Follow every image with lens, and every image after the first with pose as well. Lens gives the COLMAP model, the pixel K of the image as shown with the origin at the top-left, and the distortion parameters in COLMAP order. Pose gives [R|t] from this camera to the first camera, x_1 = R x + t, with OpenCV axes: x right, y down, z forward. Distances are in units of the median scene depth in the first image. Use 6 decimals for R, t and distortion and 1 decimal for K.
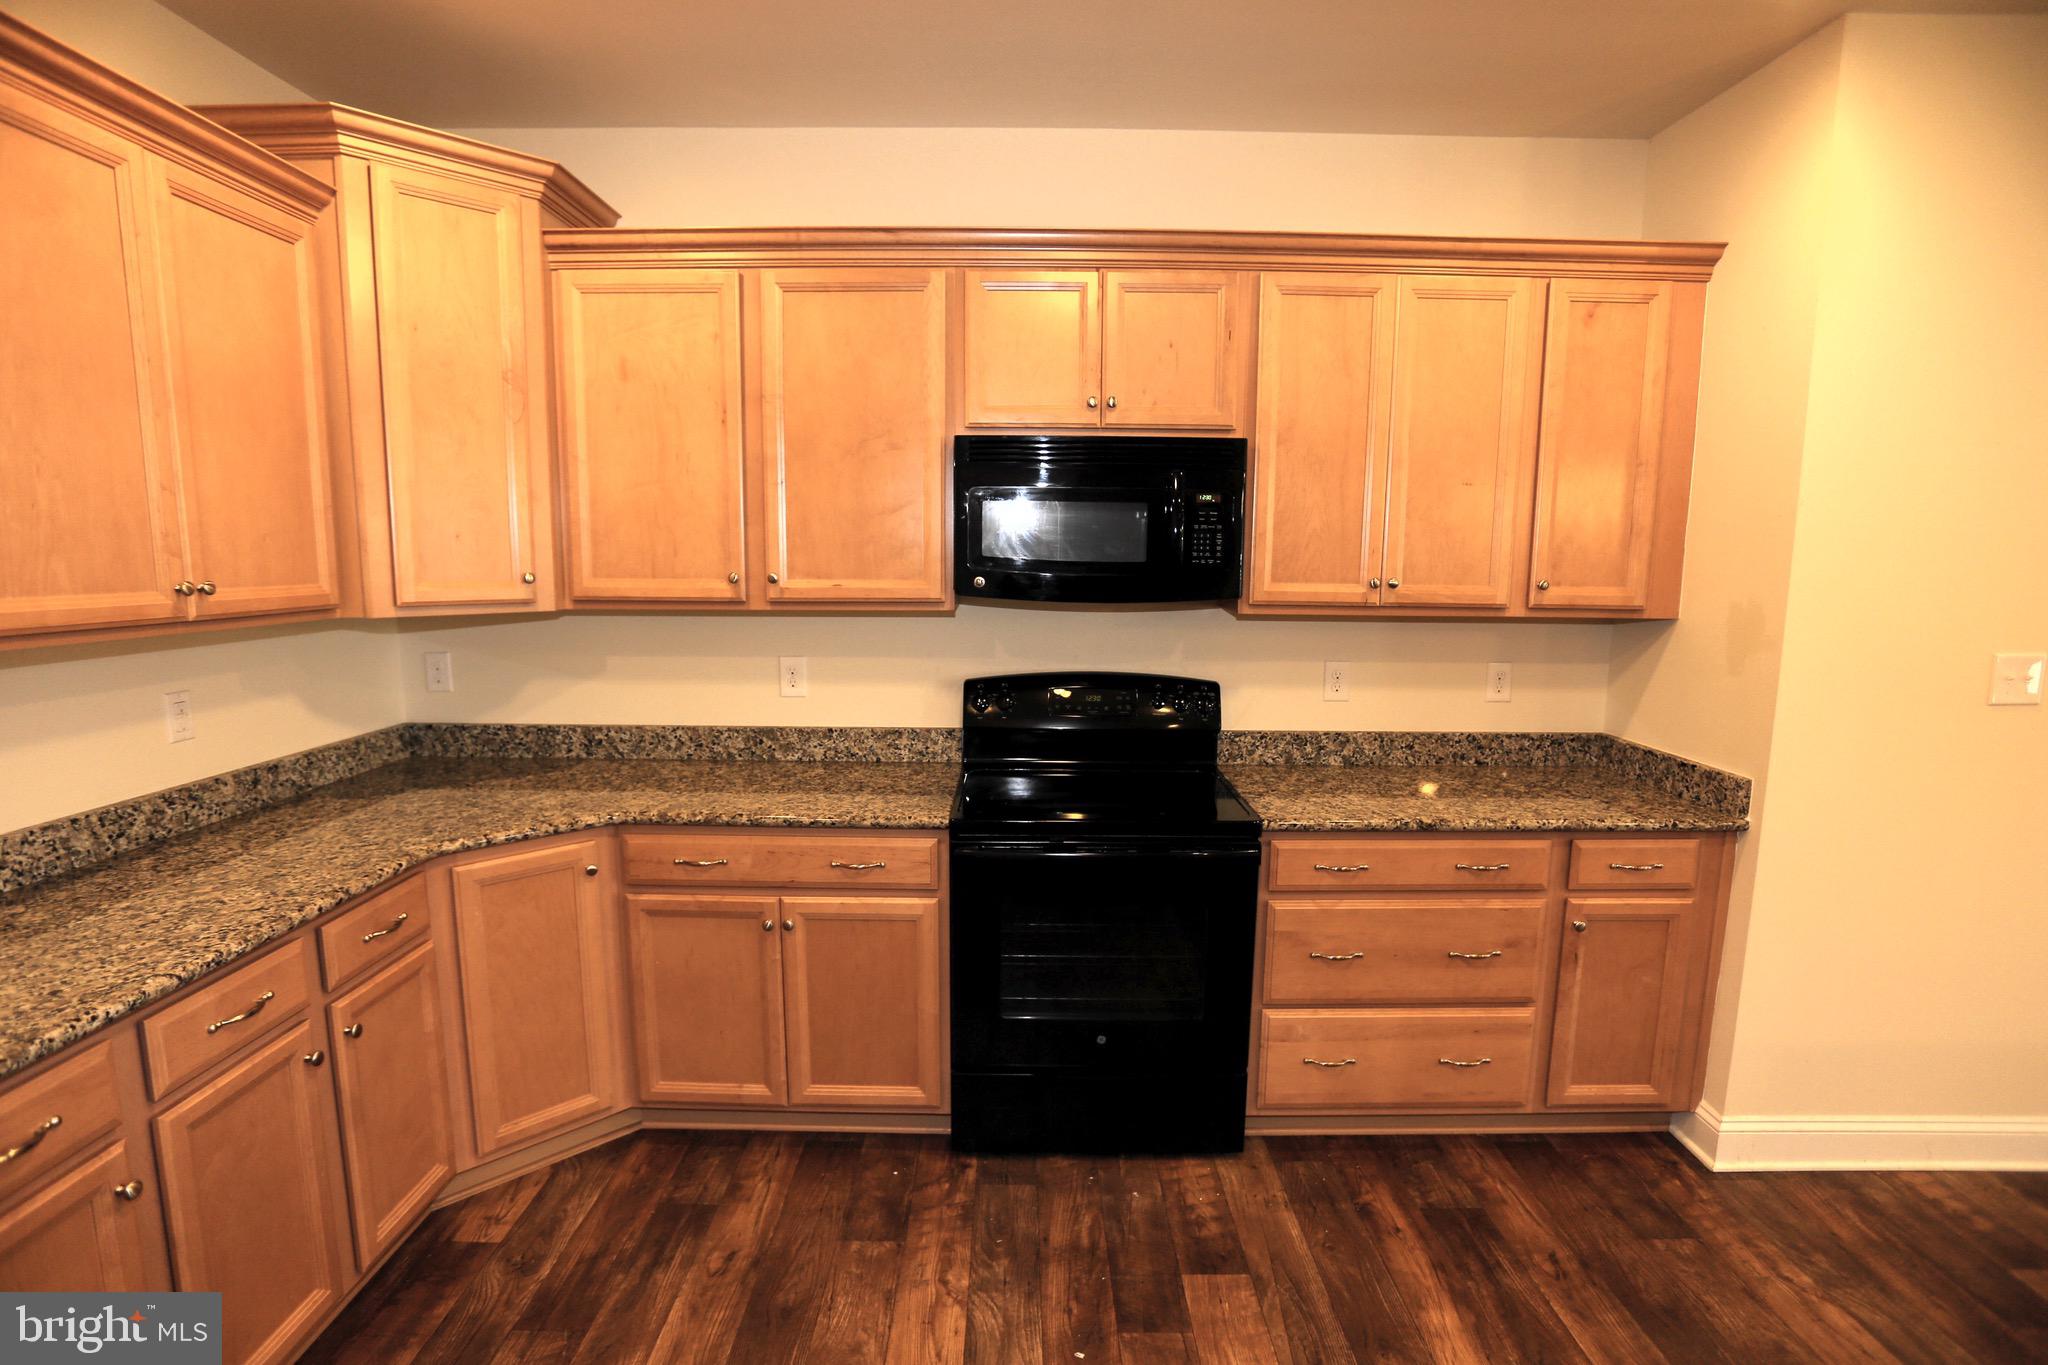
lens RADIAL K [[1005.6, 0, 1020.2], [0, 1005.6, 694.4], [0, 0, 1]] dist [-0.060691, 0.013664]
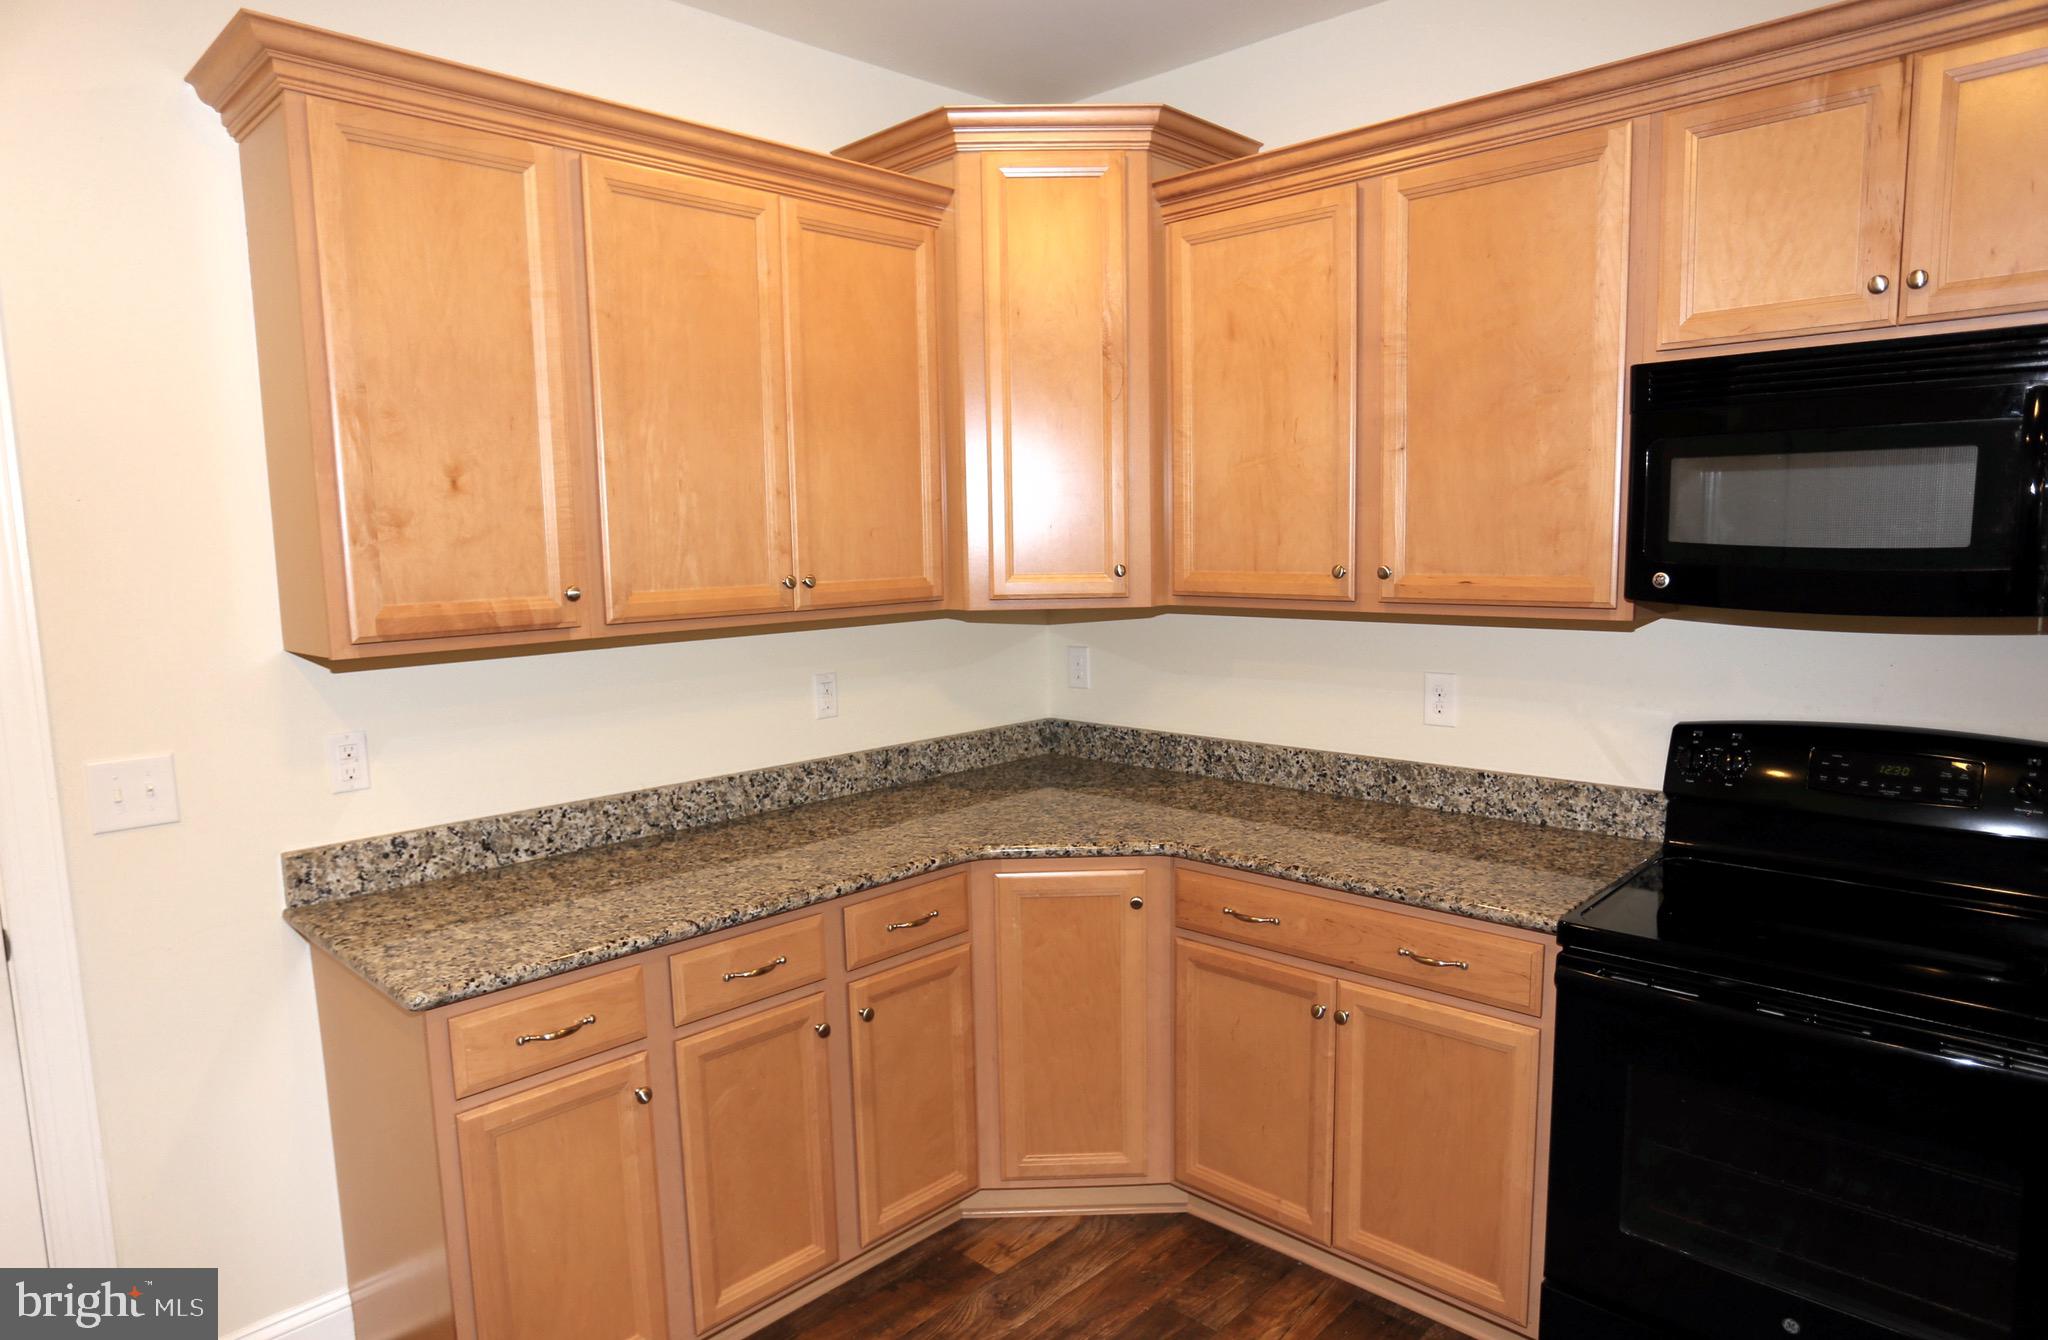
lens RADIAL K [[1238.4, 0, 990.0], [0, 1238.4, 690.2], [0, 0, 1]] dist [-0.062917, 0.022974]
pose [[0.708874, 0.065676, -0.702271, 0.220551], [-0.071563, 0.997214, 0.021024, -0.023276], [0.701695, 0.035353, 0.711599, 0.112507]]
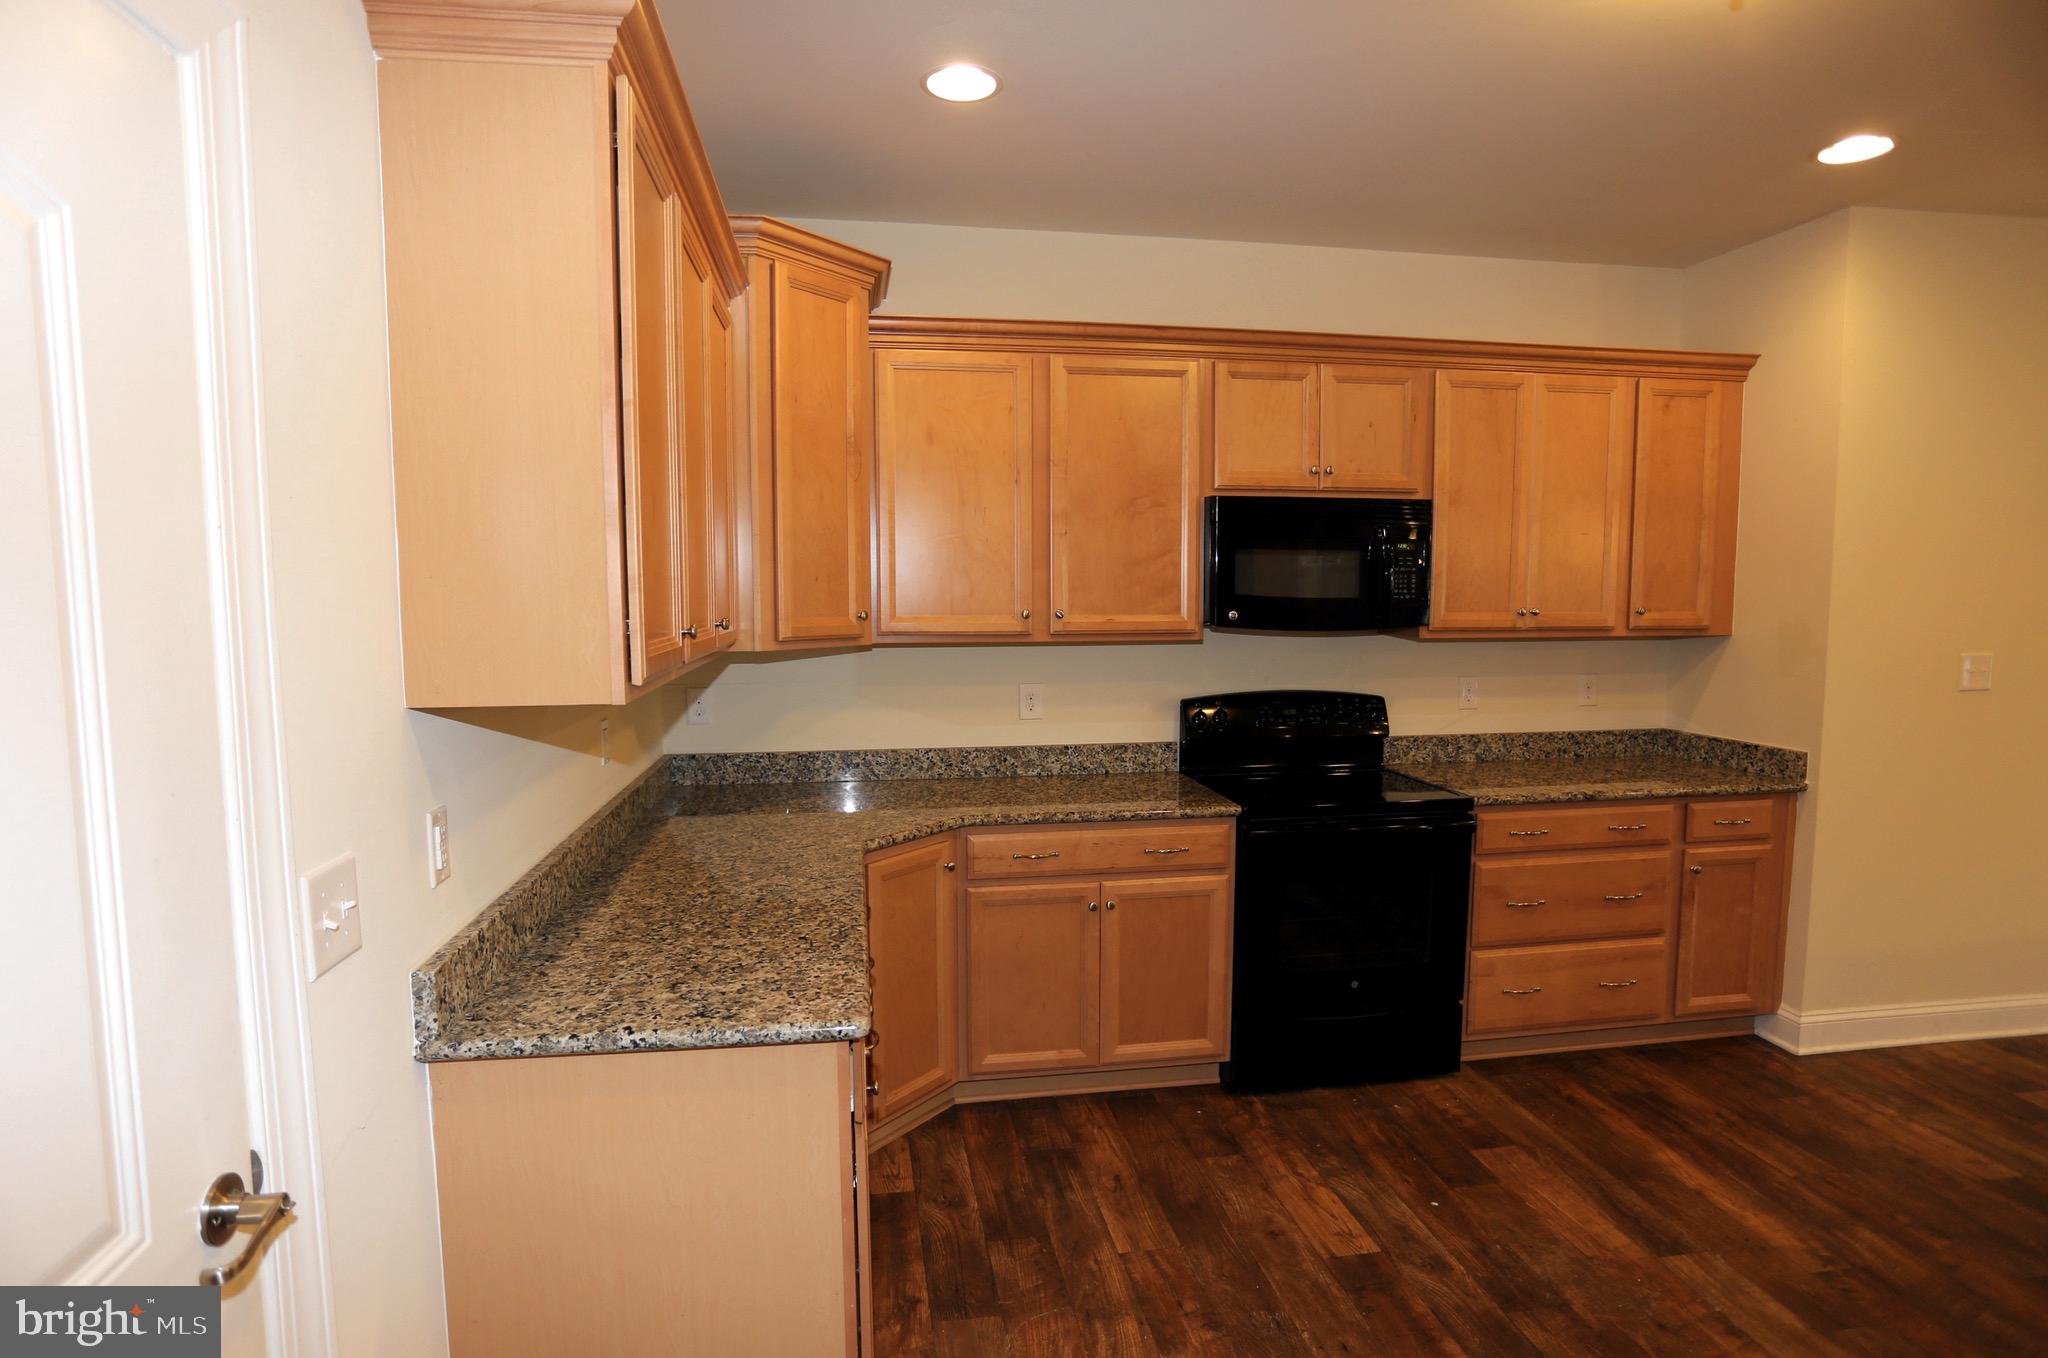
lens RADIAL K [[1094.1, 0, 1008.6], [0, 1094.1, 691.4], [0, 0, 1]] dist [-0.060891, 0.015666]
pose [[0.987653, -0.025653, 0.154540, -0.523683], [0.033596, 0.998233, -0.049007, 0.036614], [-0.153009, 0.053594, 0.986770, -0.259630]]
